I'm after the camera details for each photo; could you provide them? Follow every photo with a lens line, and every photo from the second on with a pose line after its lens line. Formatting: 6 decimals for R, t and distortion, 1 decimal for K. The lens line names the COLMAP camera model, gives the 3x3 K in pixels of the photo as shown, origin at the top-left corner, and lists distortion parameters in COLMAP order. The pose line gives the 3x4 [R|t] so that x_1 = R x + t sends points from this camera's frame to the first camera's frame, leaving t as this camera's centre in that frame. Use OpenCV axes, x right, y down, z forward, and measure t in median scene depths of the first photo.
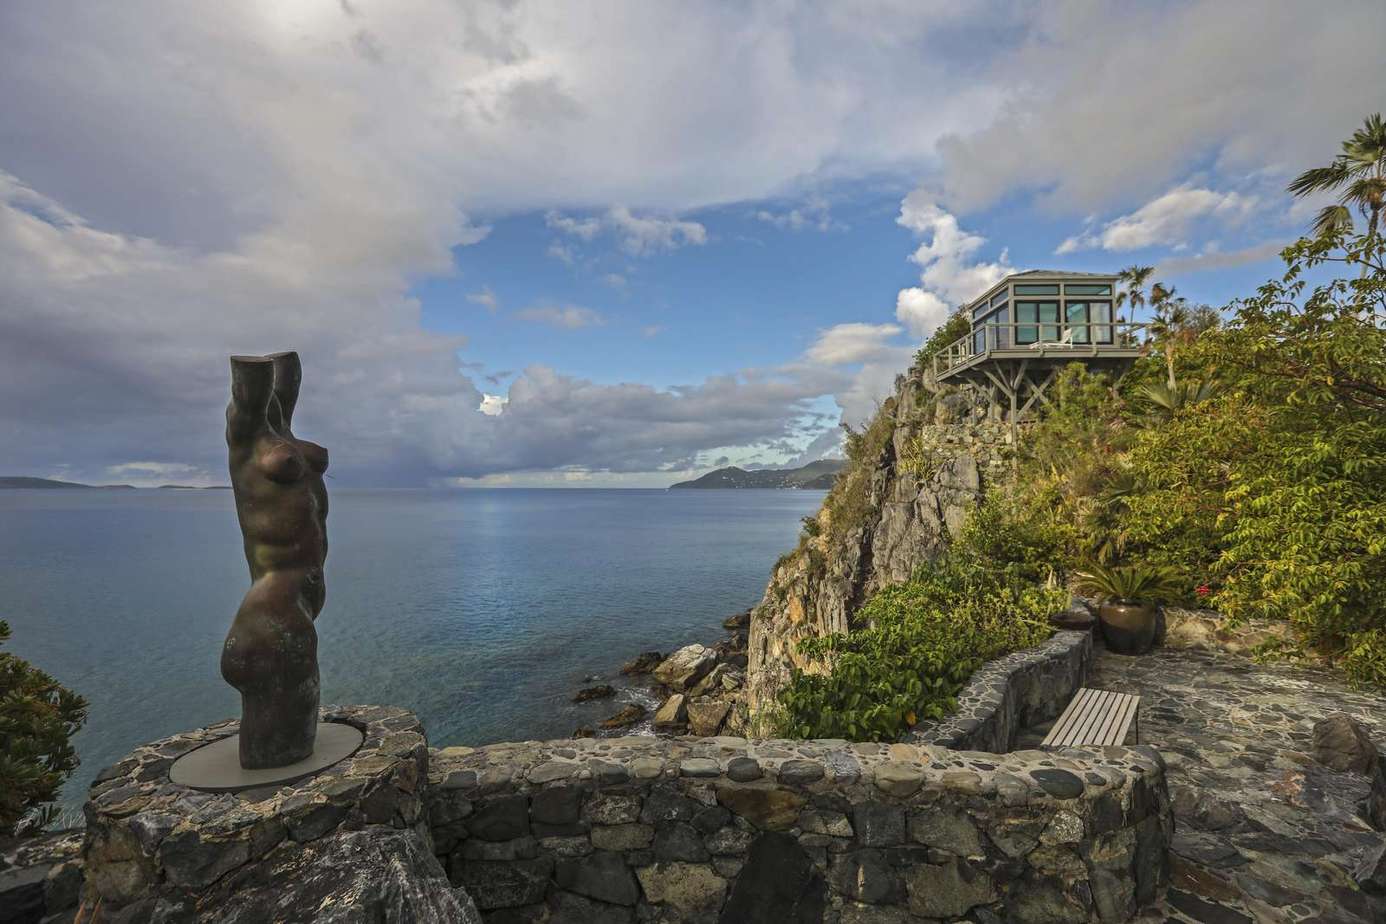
lens RADIAL K [[690.4, 0, 707.1], [0, 690.4, 452.7], [0, 0, 1]] dist [-0.037879, 0.003913]
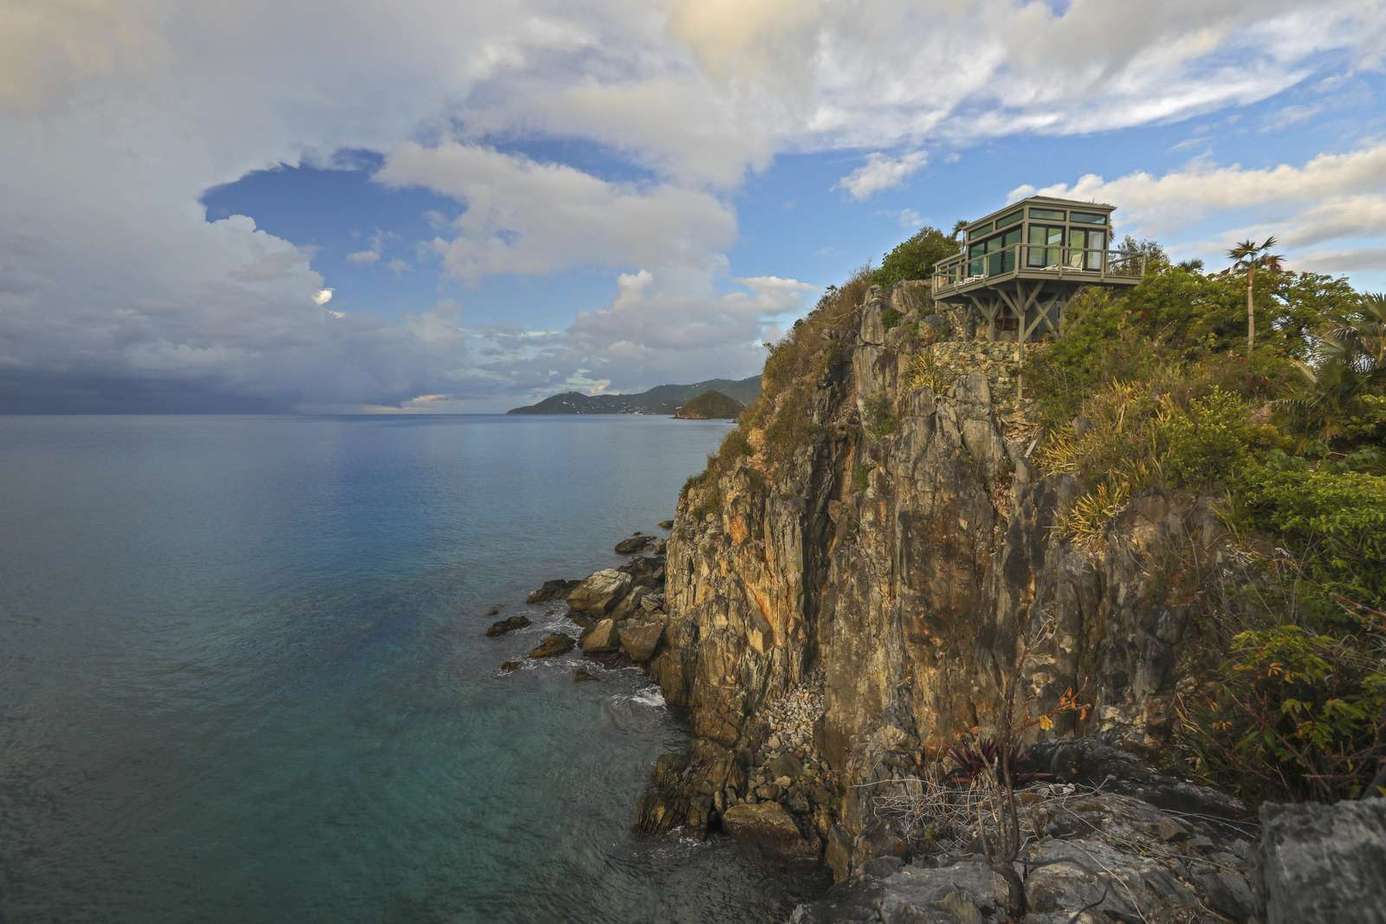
lens RADIAL K [[690.4, 0, 683.4], [0, 690.4, 460.9], [0, 0, 1]] dist [-0.037879, 0.003913]
pose [[0.965405, -0.013906, 0.260382, -0.247514], [-0.015965, 0.993551, 0.112253, 0.021769], [-0.260264, -0.112527, 0.958958, 0.076896]]
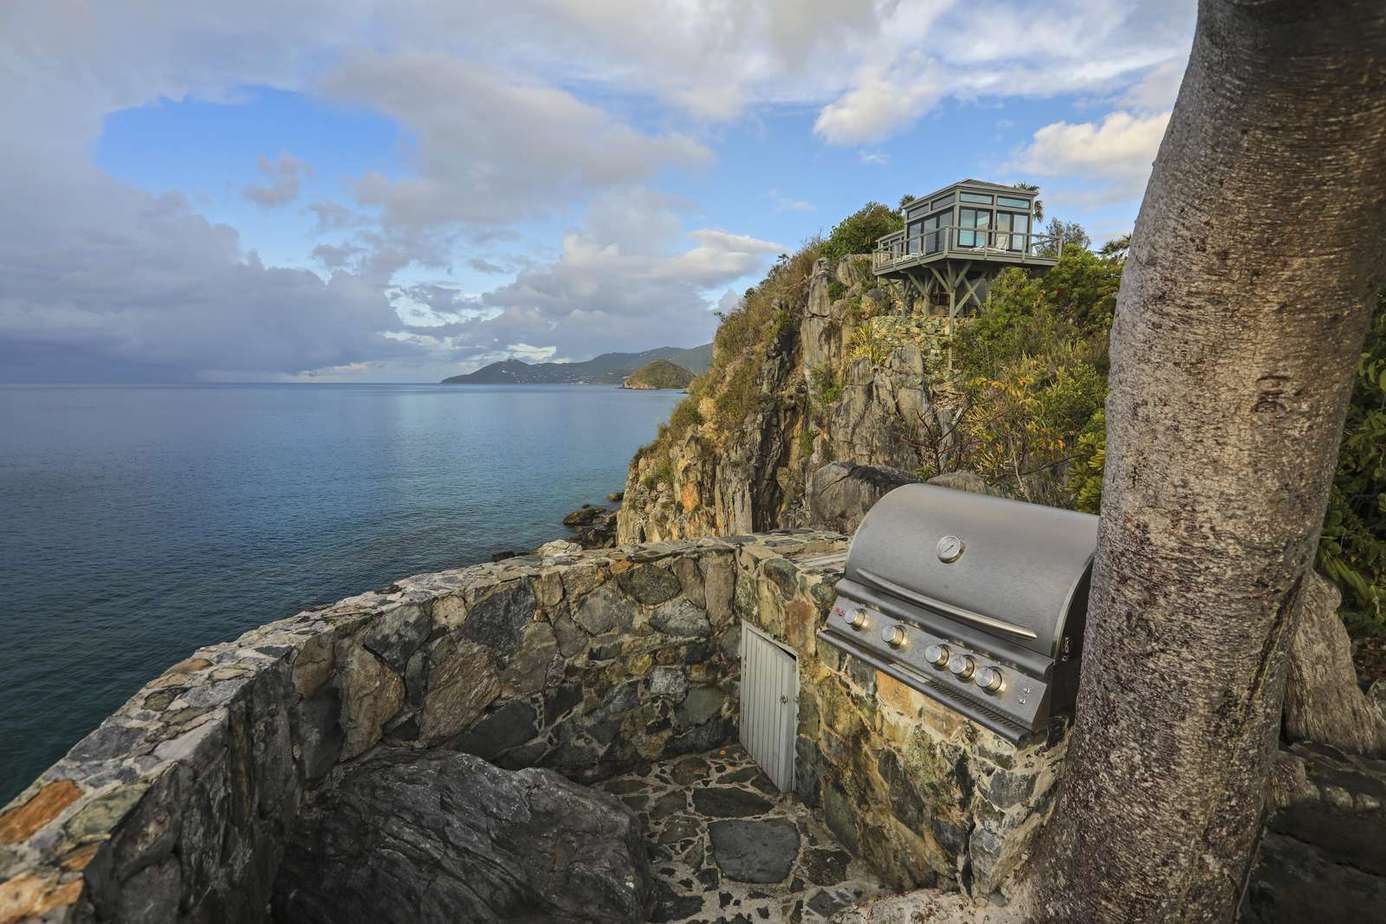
lens RADIAL K [[747.2, 0, 689.9], [0, 747.2, 469.0], [0, 0, 1]] dist [-0.050219, 0.000530]
pose [[0.940751, -0.029322, 0.337827, -0.288549], [-0.024824, 0.987626, 0.154851, 0.020069], [-0.338187, -0.154062, 0.928383, -0.028948]]
